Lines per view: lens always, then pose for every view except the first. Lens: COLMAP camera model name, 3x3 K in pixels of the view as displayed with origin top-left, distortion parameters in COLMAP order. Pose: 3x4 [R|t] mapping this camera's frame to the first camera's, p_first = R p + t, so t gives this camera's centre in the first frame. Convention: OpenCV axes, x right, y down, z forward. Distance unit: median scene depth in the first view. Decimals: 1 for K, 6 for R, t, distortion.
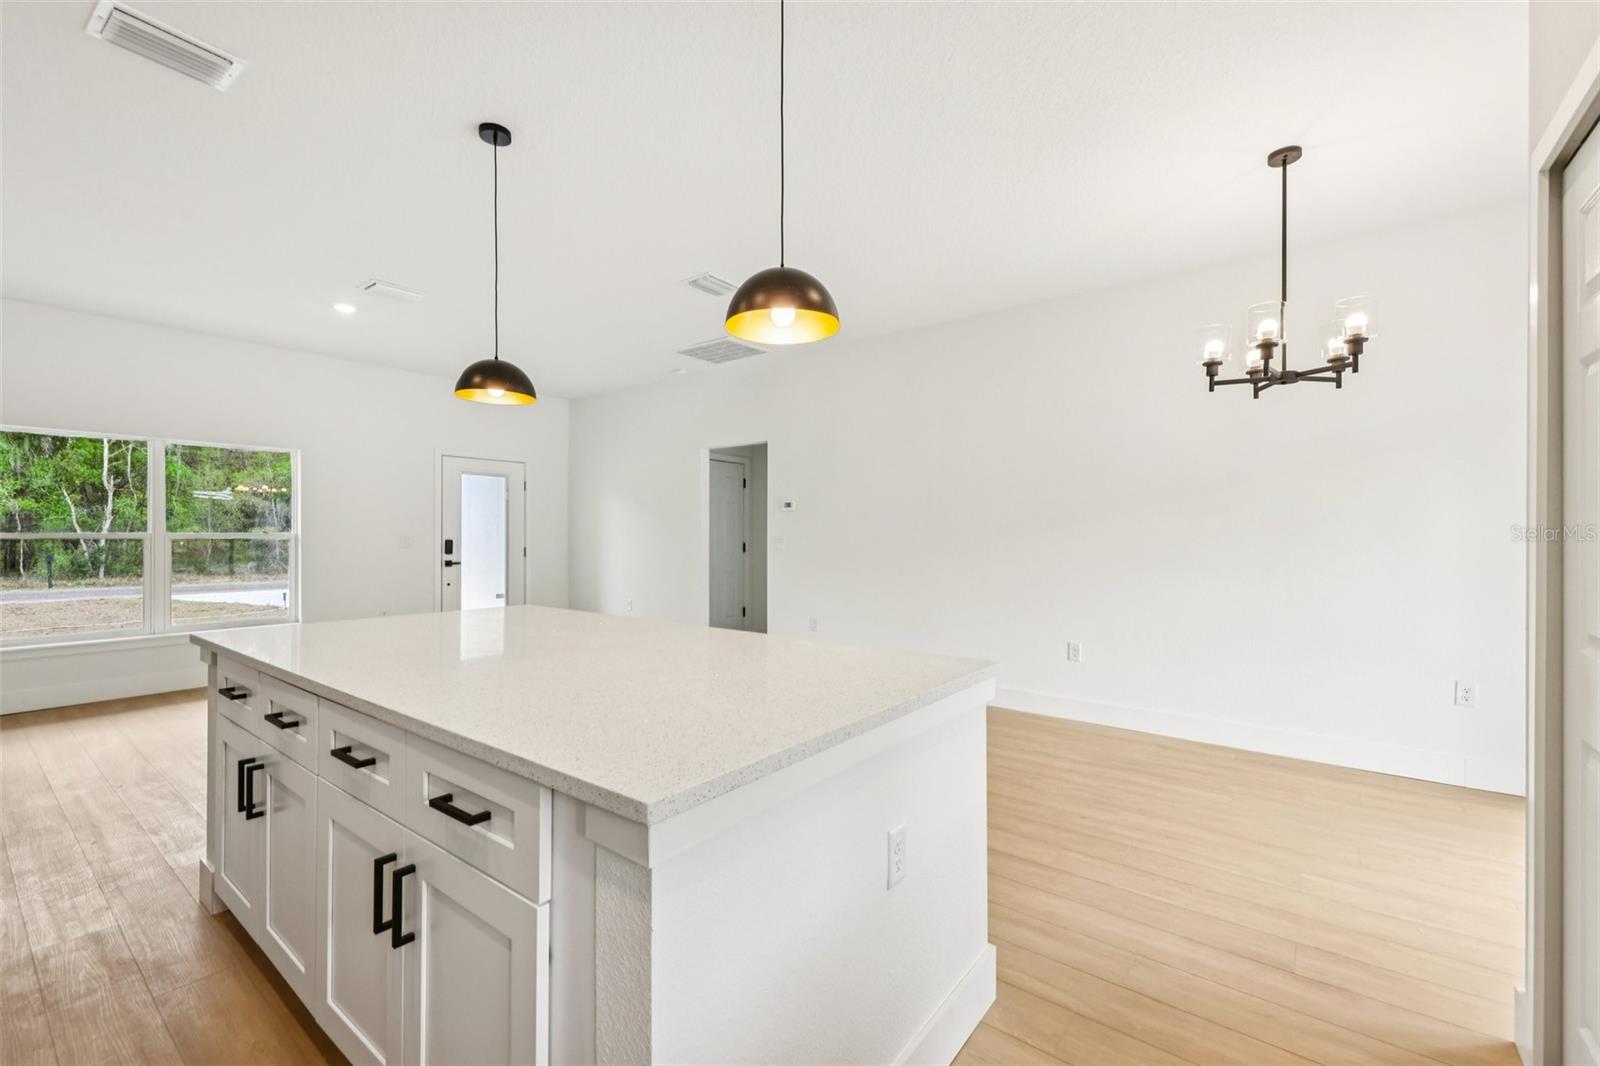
lens RADIAL K [[663.8, 0, 796.3], [0, 663.8, 535.9], [0, 0, 1]] dist [0.009514, -0.000561]
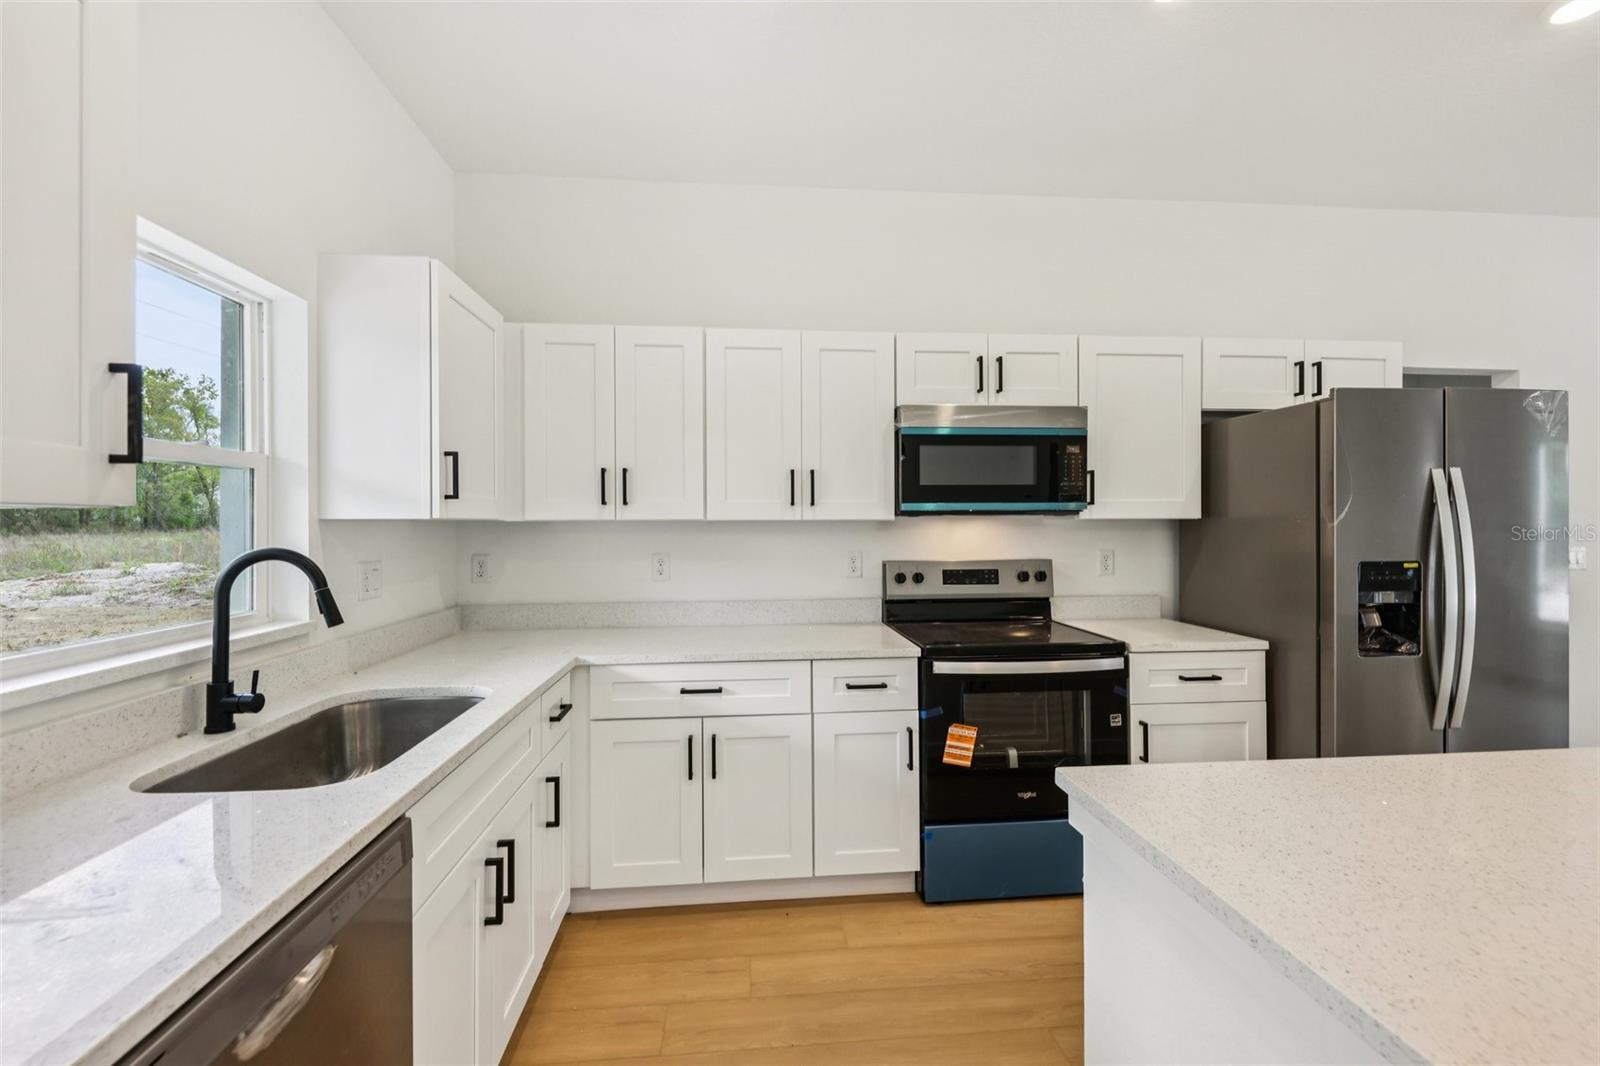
lens RADIAL K [[655.5, 0, 797.8], [0, 655.5, 523.9], [0, 0, 1]] dist [0.016515, -0.006695]
pose [[-0.732996, 0.001926, -0.680230, 0.339954], [0.001495, 0.999998, 0.001220, -0.037001], [0.680231, -0.000122, -0.732997, 0.492452]]
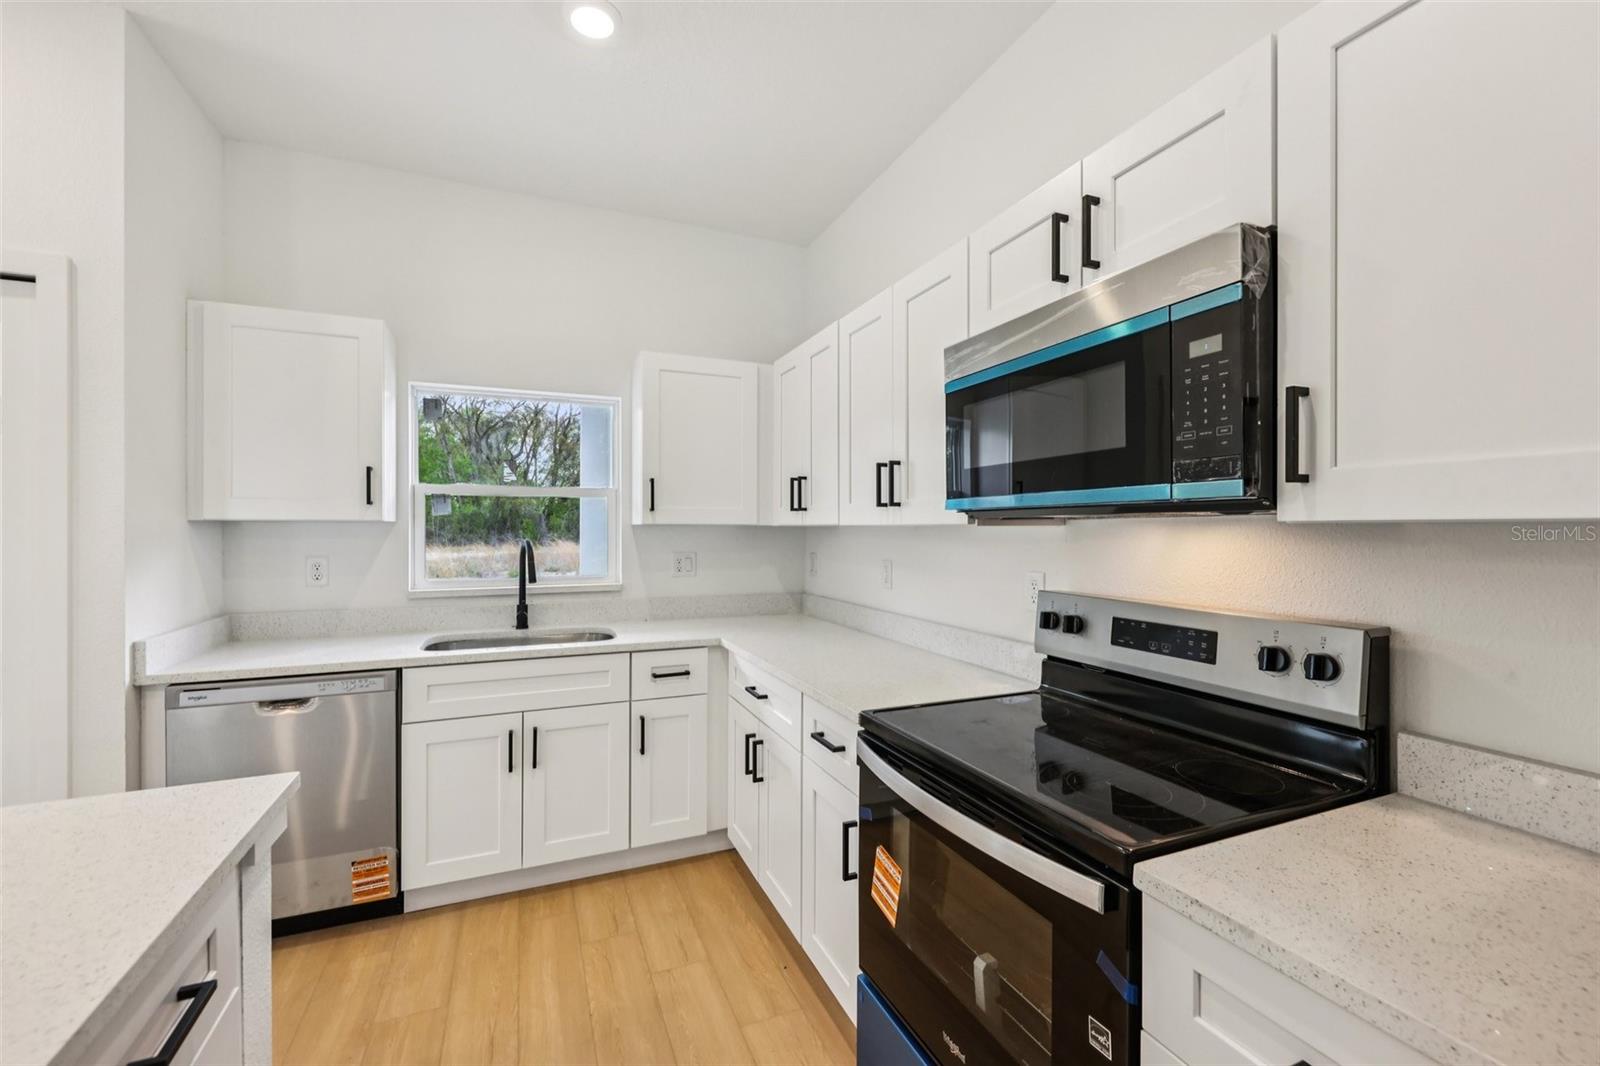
lens RADIAL K [[658.0, 0, 800.3], [0, 658.0, 529.4], [0, 0, 1]] dist [0.001578, -0.000288]
pose [[-0.872448, -0.003085, 0.488697, -0.560582], [-0.001448, 0.999992, 0.003728, -0.039424], [-0.488704, 0.002545, -0.872446, 0.509861]]
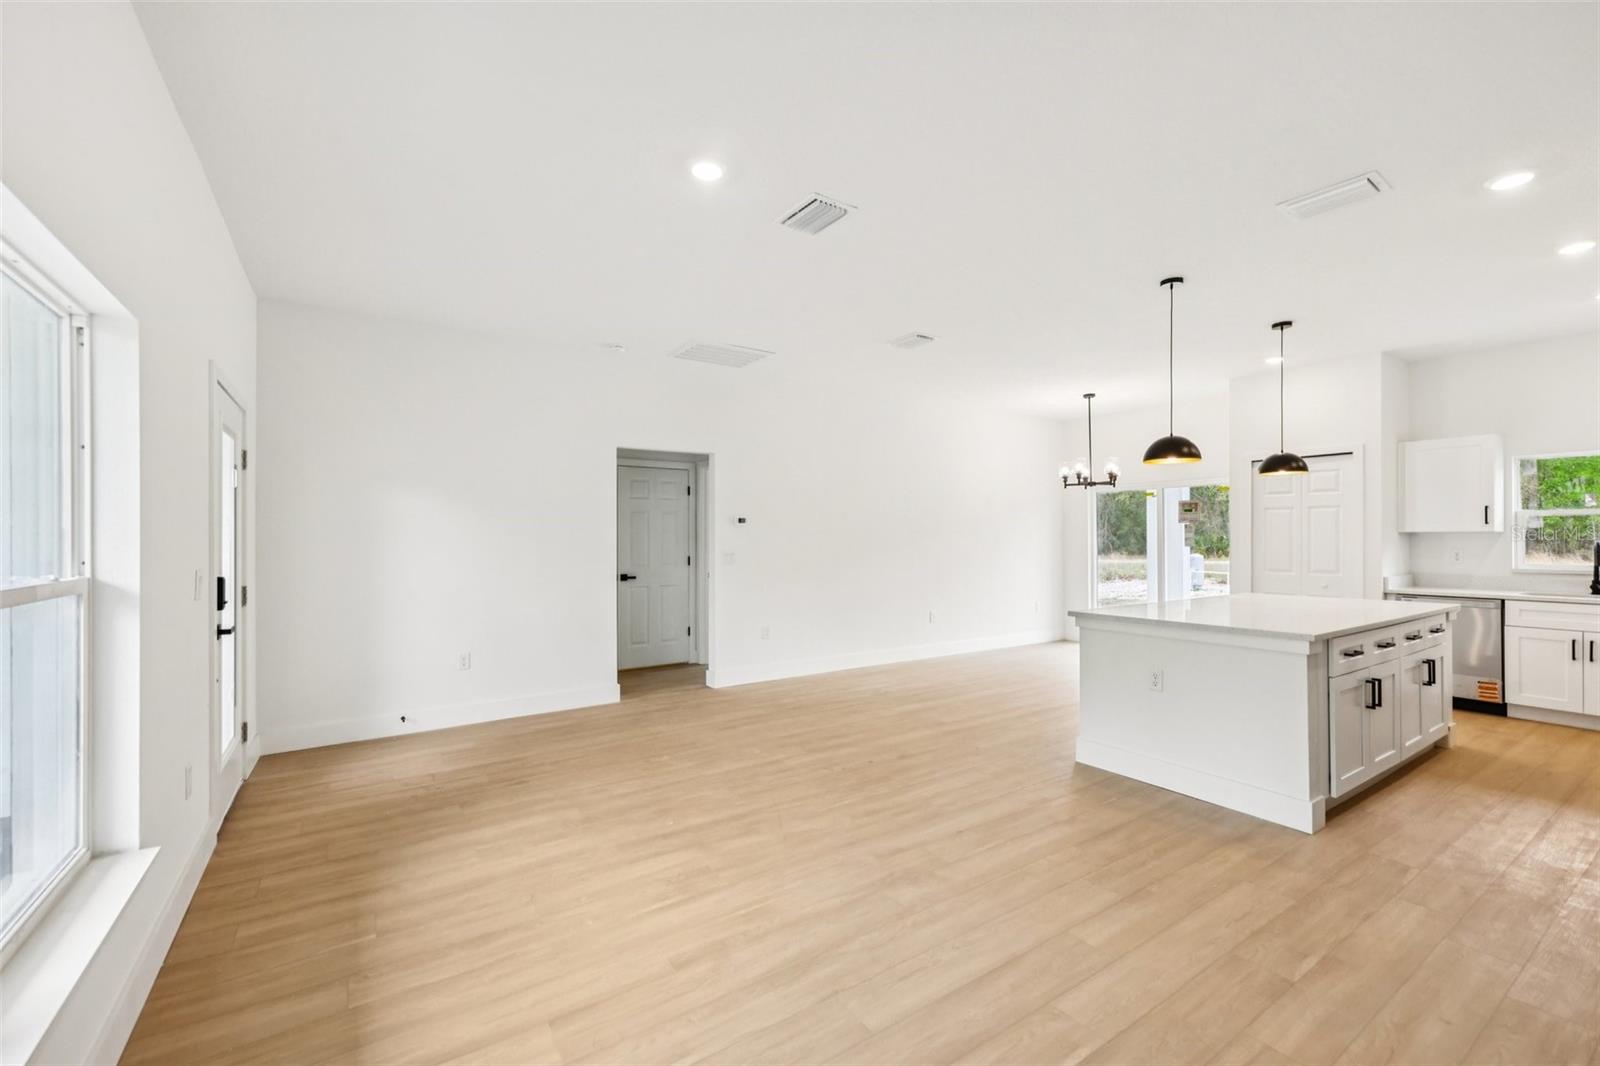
lens RADIAL K [[673.4, 0, 797.1], [0, 673.4, 536.4], [0, 0, 1]] dist [0.015698, -0.006806]
pose [[0.316229, 0.000122, 0.948683, -2.010642], [0.005568, 0.999983, -0.001985, -0.040431], [-0.948666, 0.005910, 0.316223, 1.238034]]
